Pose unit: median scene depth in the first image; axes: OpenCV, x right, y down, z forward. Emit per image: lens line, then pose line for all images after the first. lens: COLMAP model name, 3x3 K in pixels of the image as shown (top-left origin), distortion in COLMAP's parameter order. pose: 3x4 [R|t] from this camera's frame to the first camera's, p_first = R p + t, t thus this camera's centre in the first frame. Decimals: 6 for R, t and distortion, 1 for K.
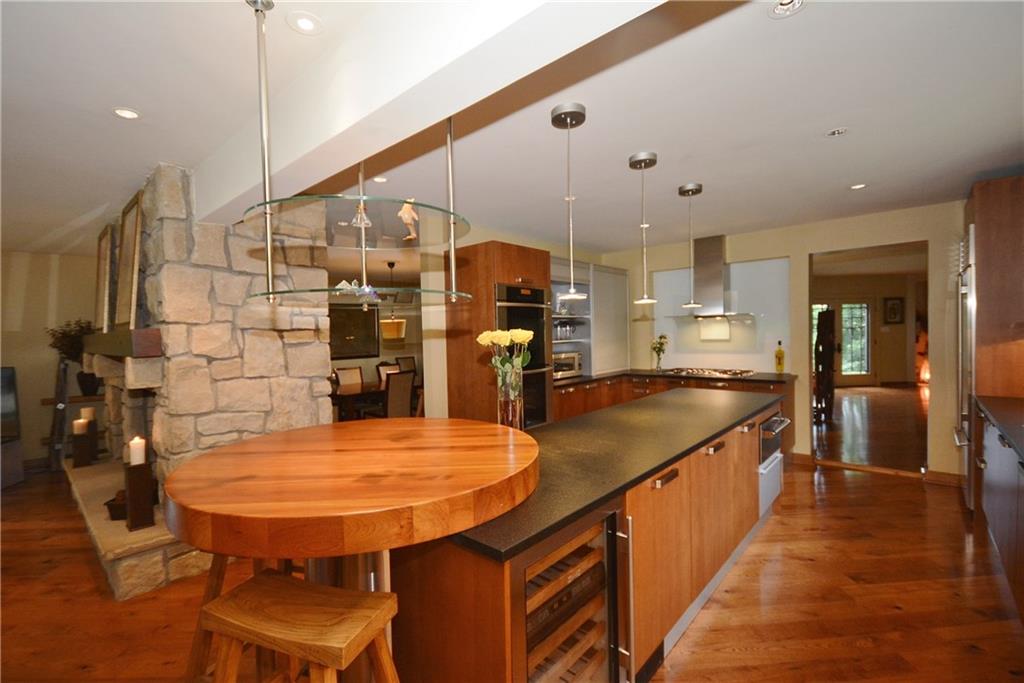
lens RADIAL K [[457.0, 0, 512.6], [0, 457.0, 340.5], [0, 0, 1]] dist [-0.013556, -0.000468]
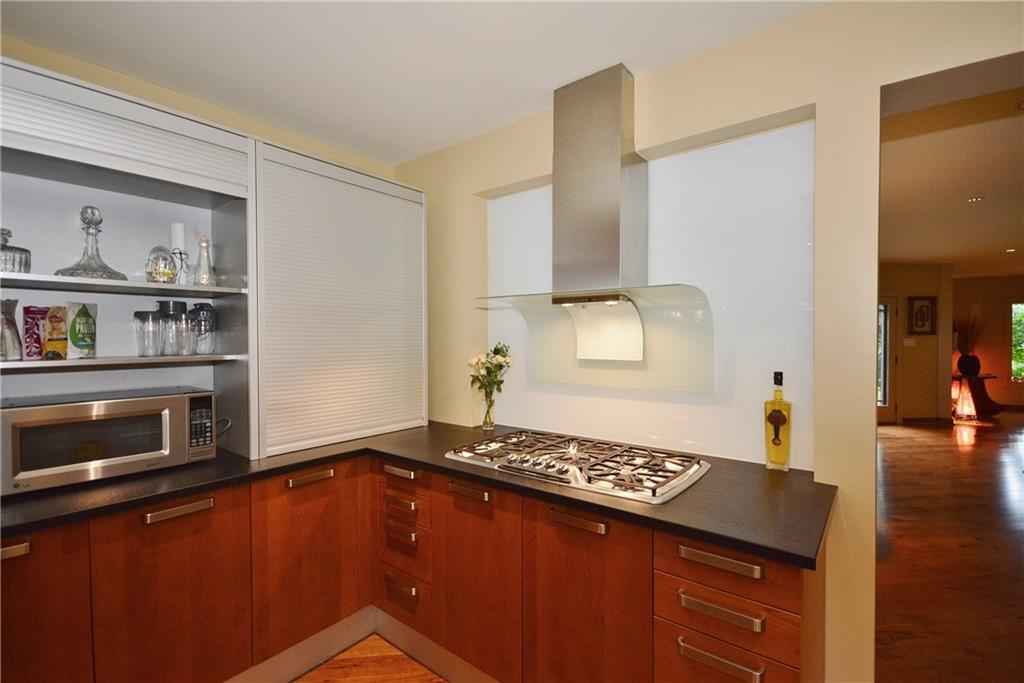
lens RADIAL K [[470.0, 0, 512.2], [0, 470.0, 341.9], [0, 0, 1]] dist [0.001807, 0.000098]
pose [[0.998405, 0.018075, 0.053477, 0.349894], [-0.017504, 0.999785, -0.011128, -0.012932], [-0.053667, 0.010175, 0.998507, 0.624422]]
